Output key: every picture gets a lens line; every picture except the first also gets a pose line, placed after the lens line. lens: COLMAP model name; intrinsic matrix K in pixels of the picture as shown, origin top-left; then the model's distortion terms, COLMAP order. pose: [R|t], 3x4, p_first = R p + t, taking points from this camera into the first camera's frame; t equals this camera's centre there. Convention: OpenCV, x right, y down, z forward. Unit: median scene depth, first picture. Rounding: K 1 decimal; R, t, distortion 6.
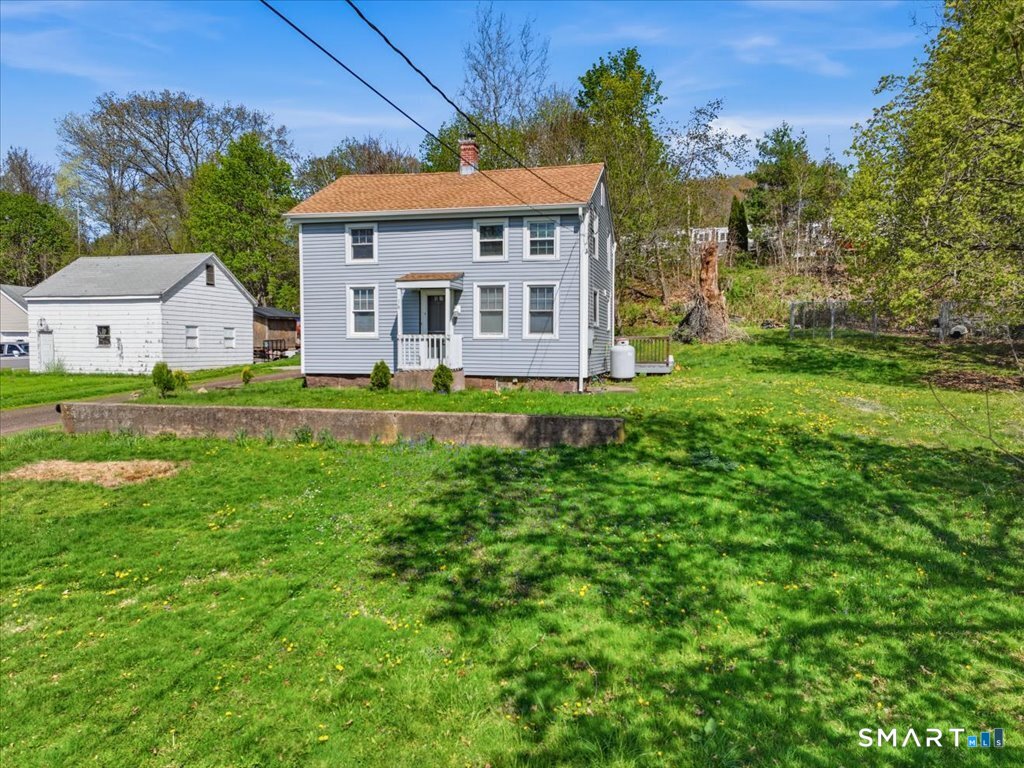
lens RADIAL K [[739.2, 0, 512.0], [0, 739.2, 384.0], [0, 0, 1]] dist [-0.000971, -0.000138]
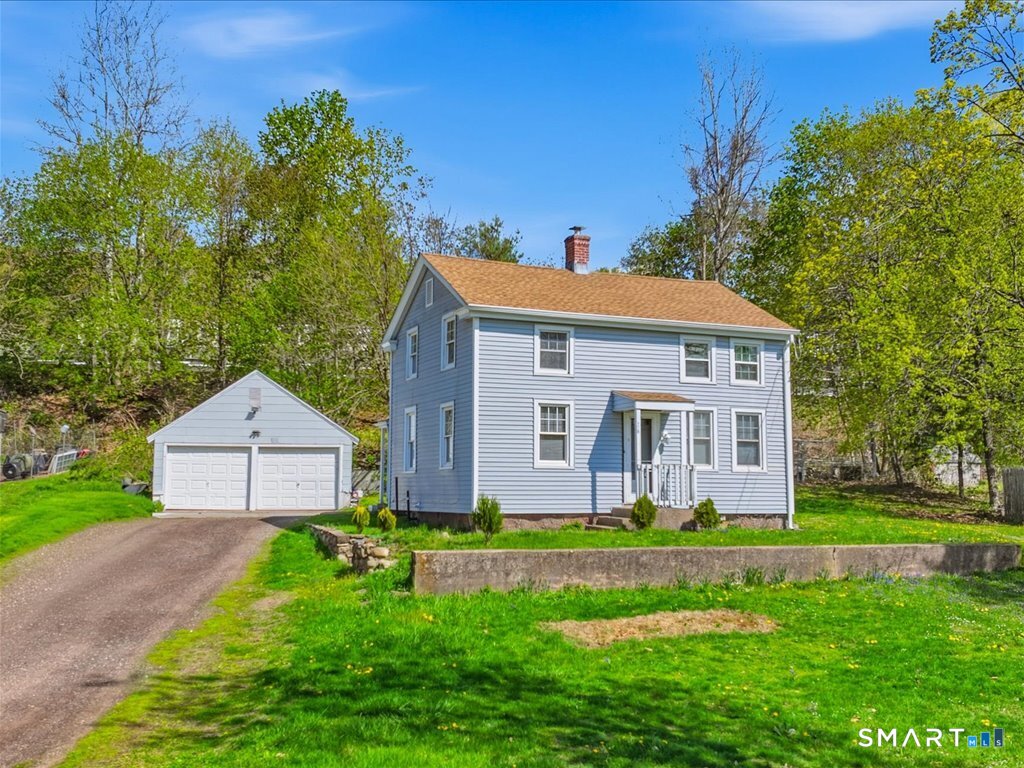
lens RADIAL K [[1119.3, 0, 512.0], [0, 1119.3, 384.0], [0, 0, 1]] dist [0.001739, -0.010644]
pose [[0.806269, 0.060561, 0.588441, -0.989068], [0.028504, 0.989613, -0.140903, 0.017105], [-0.590862, 0.130379, 0.796168, 0.066264]]
